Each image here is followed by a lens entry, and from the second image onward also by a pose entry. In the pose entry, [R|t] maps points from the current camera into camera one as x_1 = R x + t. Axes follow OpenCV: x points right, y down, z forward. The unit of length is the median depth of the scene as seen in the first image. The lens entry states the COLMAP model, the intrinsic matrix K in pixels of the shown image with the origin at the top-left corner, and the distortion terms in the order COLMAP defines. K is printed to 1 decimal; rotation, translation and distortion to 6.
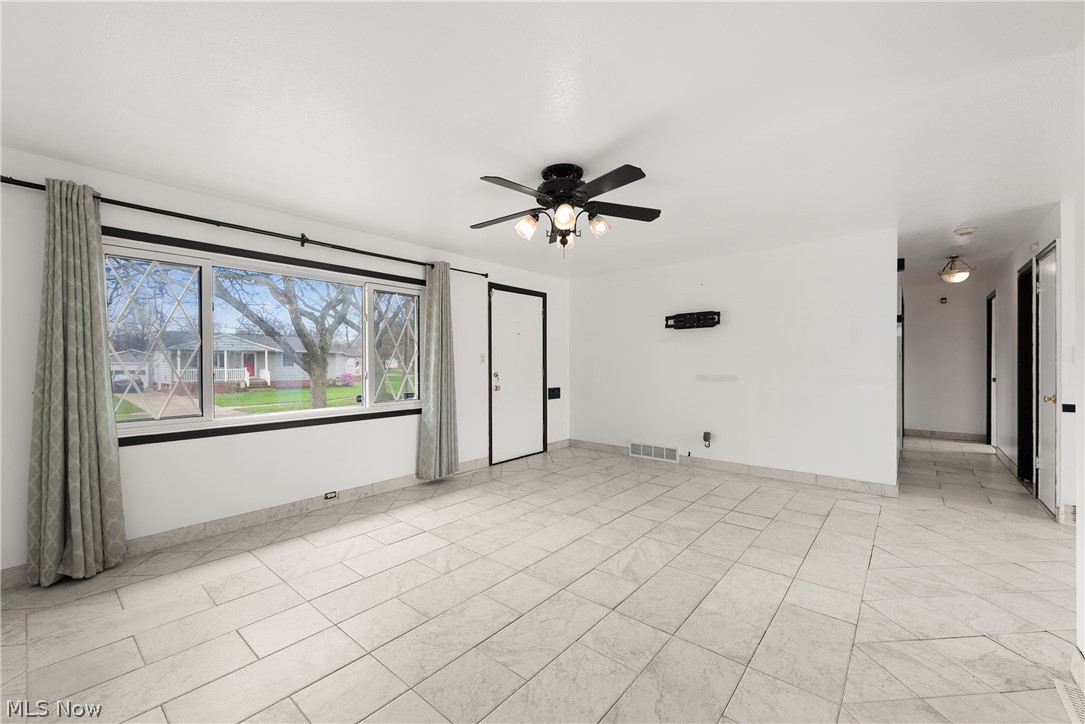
lens RADIAL K [[429.5, 0, 545.8], [0, 429.5, 361.6], [0, 0, 1]] dist [0.007131, -0.001379]
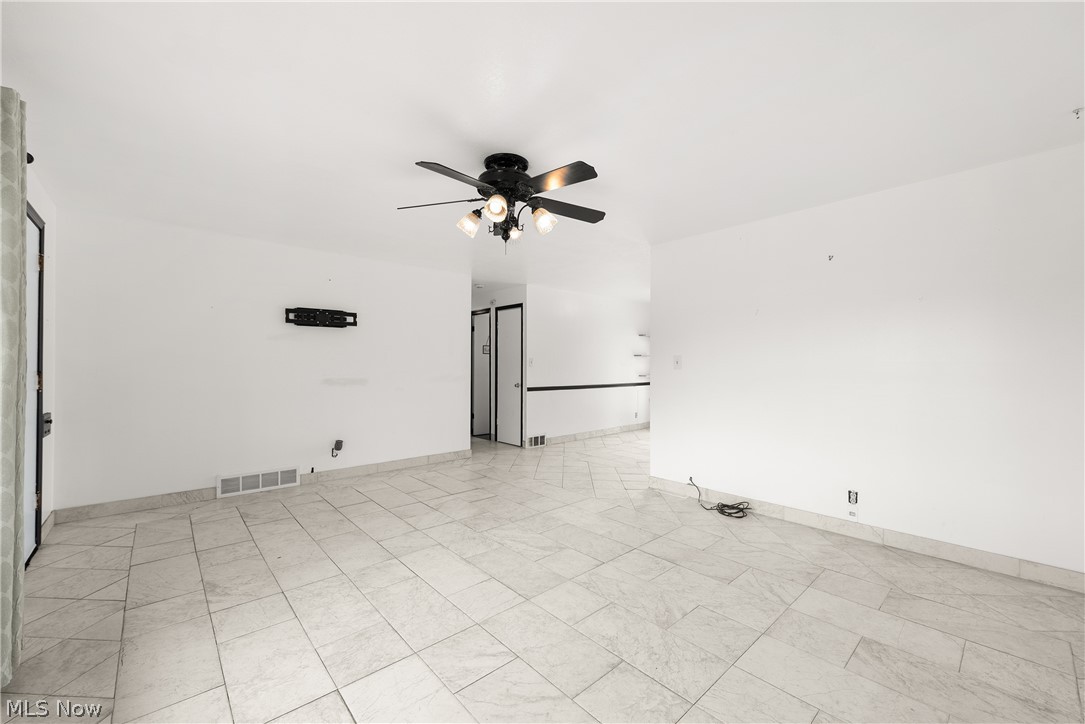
lens RADIAL K [[429.5, 0, 538.1], [0, 429.5, 366.1], [0, 0, 1]] dist [0.007131, -0.001379]
pose [[0.151092, 0.002294, 0.988517, -0.648300], [-0.005796, 0.999982, -0.001435, 0.003830], [-0.988503, -0.005512, 0.151102, 0.586570]]
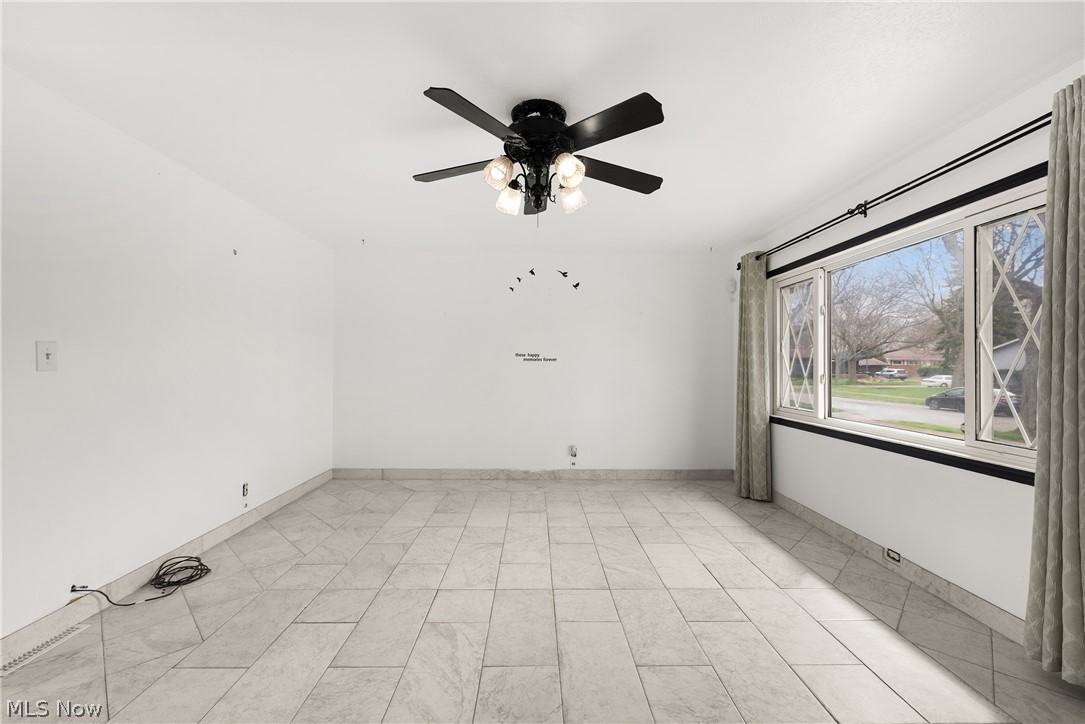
lens RADIAL K [[448.9, 0, 541.1], [0, 448.9, 363.9], [0, 0, 1]] dist [0.009806, -0.001700]
pose [[-0.757711, 0.001381, -0.652589, 0.411413], [0.002792, 0.999995, -0.001125, 0.000974], [0.652584, -0.002674, -0.757711, 1.192156]]
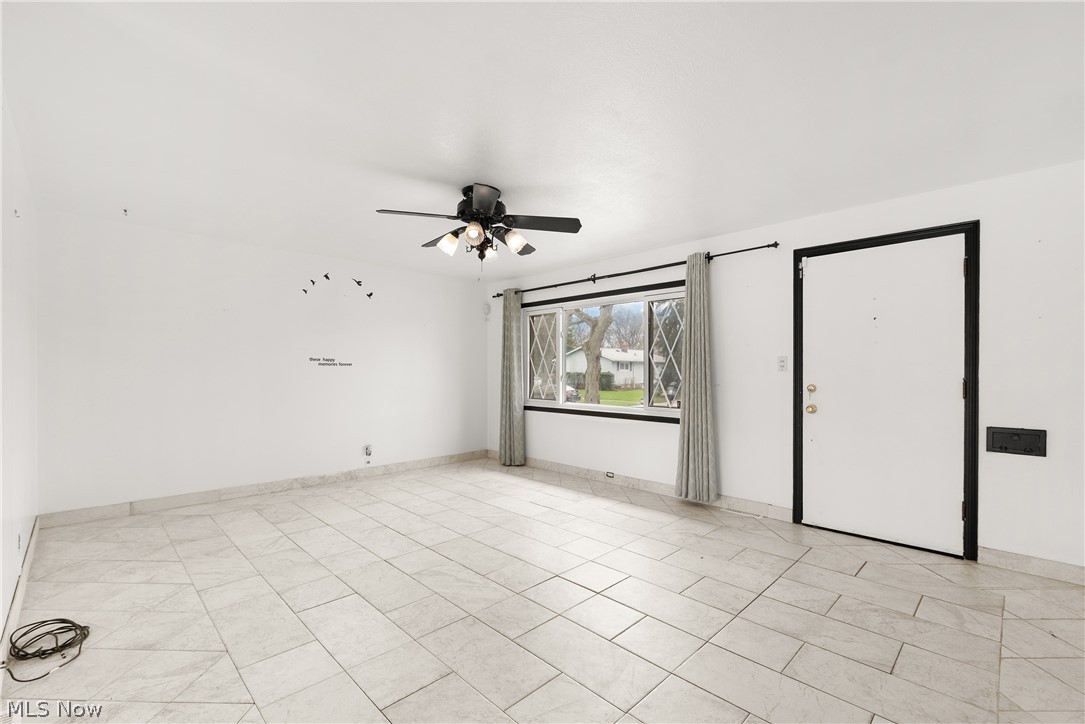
lens RADIAL K [[466.8, 0, 543.4], [0, 466.8, 372.8], [0, 0, 1]] dist [0.002262, -0.000879]
pose [[-0.088369, 0.010721, -0.996030, 0.880427], [0.001127, 0.999943, 0.010663, -0.001963], [0.996087, -0.000180, -0.088376, 0.934097]]
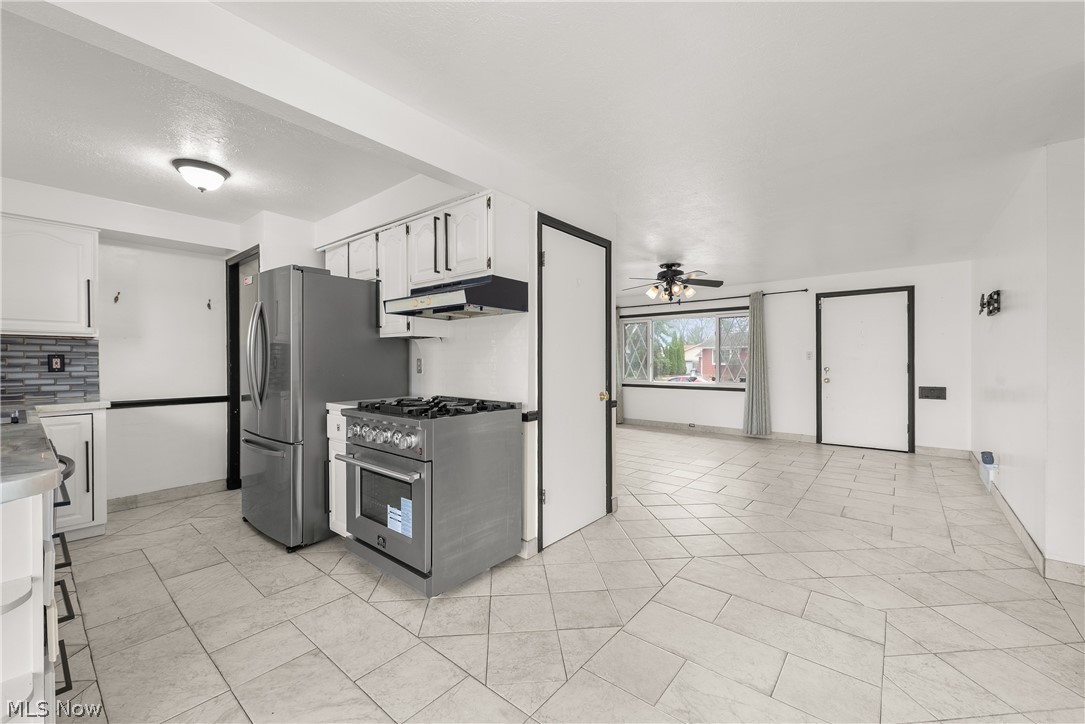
lens RADIAL K [[429.5, 0, 544.6], [0, 429.5, 361.3], [0, 0, 1]] dist [0.007131, -0.001379]
pose [[0.018415, 0.009334, -0.999787, 1.506226], [0.006915, 0.999931, 0.009462, -0.012006], [0.999807, -0.007088, 0.018350, 0.278675]]
